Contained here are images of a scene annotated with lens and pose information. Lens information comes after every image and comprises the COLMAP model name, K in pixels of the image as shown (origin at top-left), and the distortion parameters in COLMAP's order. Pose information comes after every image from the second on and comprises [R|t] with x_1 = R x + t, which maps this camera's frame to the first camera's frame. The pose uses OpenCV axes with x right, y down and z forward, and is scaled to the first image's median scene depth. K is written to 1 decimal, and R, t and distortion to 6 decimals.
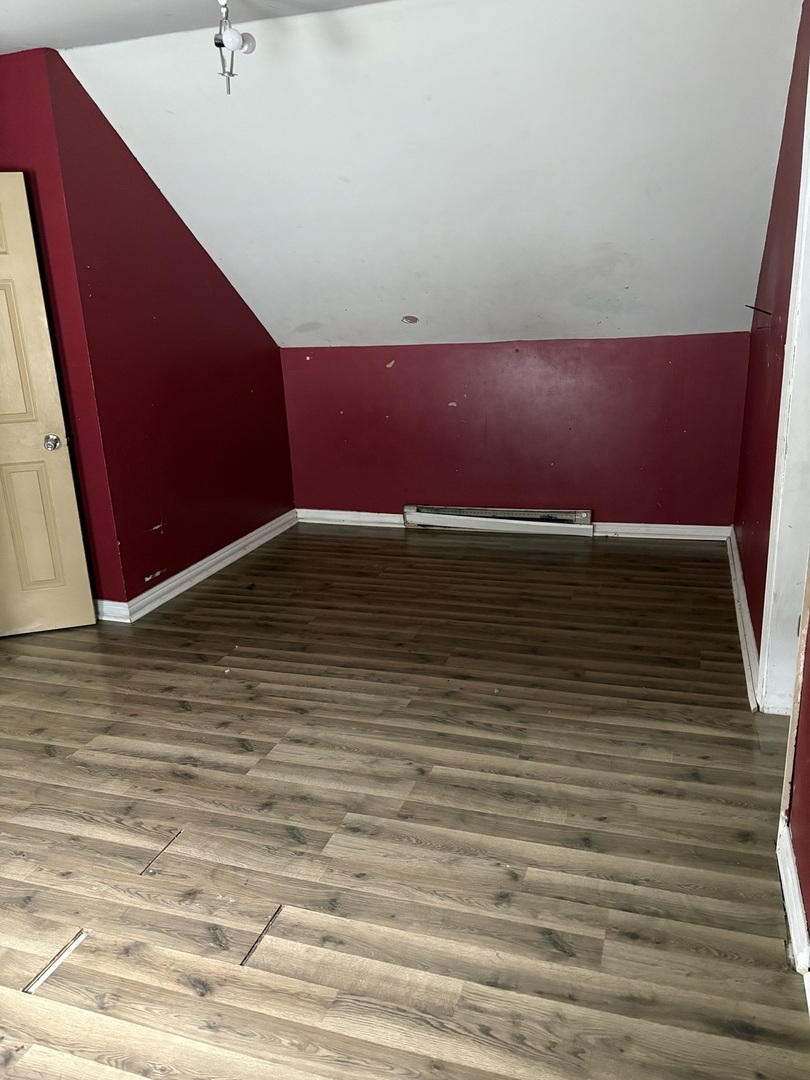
lens RADIAL K [[805.6, 0, 401.2], [0, 805.6, 541.6], [0, 0, 1]] dist [0.040313, -0.054384]
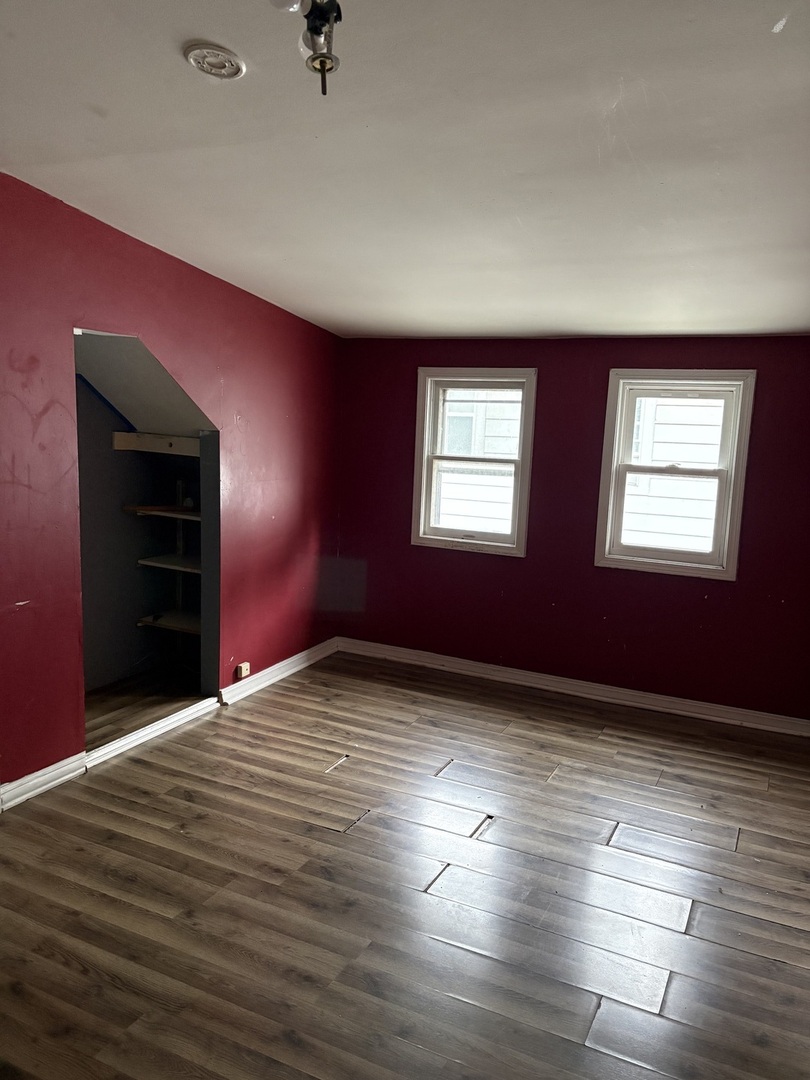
lens RADIAL K [[805.6, 0, 401.2], [0, 805.6, 541.6], [0, 0, 1]] dist [0.040313, -0.054384]
pose [[-0.991994, -0.005690, 0.126155, -0.375232], [0.047475, 0.908900, 0.414304, -0.550840], [-0.117019, 0.416976, -0.901353, 1.812048]]
